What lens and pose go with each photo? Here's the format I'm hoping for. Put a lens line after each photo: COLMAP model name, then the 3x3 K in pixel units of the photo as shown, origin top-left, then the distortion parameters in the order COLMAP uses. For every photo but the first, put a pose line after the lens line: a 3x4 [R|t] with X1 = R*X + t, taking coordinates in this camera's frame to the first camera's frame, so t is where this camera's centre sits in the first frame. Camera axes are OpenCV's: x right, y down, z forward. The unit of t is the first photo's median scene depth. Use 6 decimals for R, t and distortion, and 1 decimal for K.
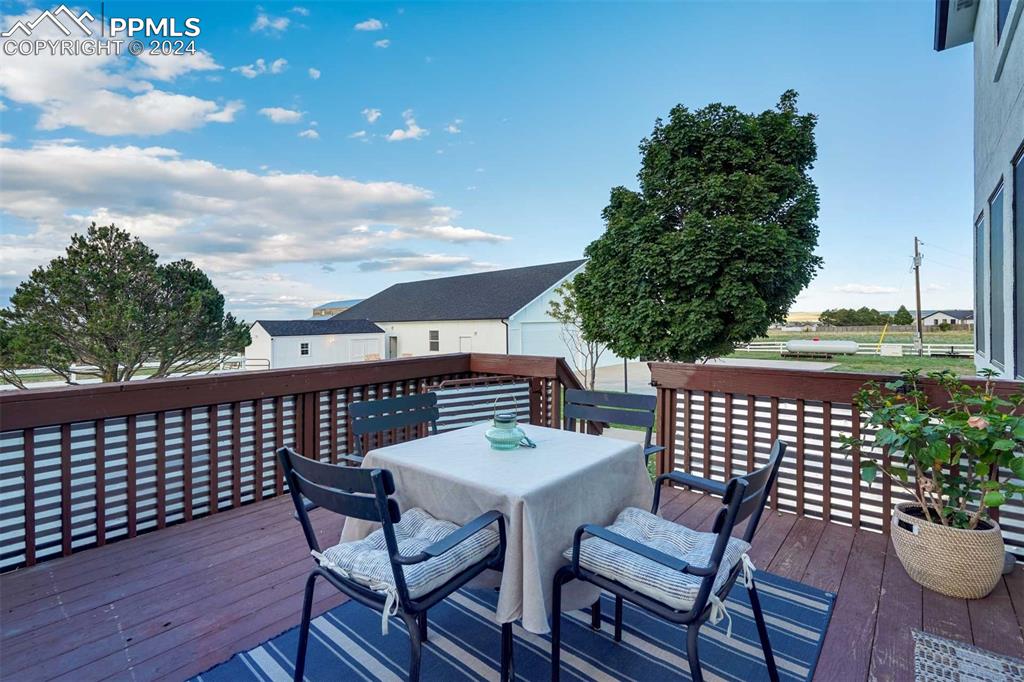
lens RADIAL K [[467.9, 0, 517.1], [0, 467.9, 336.1], [0, 0, 1]] dist [0.000112, 0.000961]
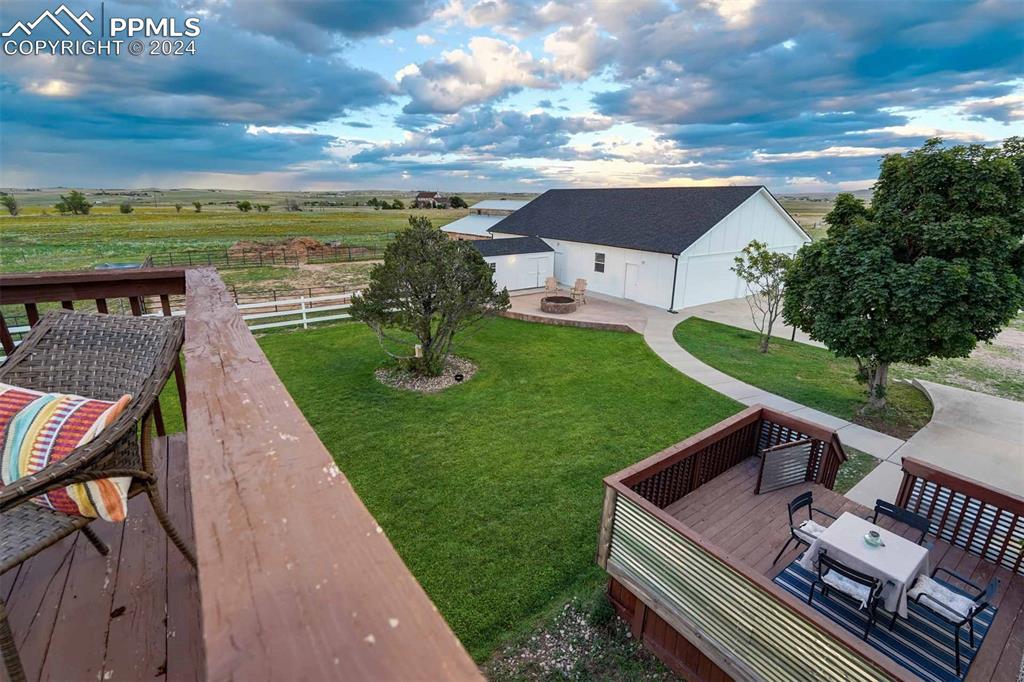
lens RADIAL K [[467.9, 0, 506.6], [0, 467.9, 338.9], [0, 0, 1]] dist [0.000112, 0.000961]
pose [[0.971276, 0.090977, -0.219879, -0.350390], [-0.023897, 0.956649, 0.290261, -0.360300], [0.236754, -0.276669, 0.931344, -0.377767]]
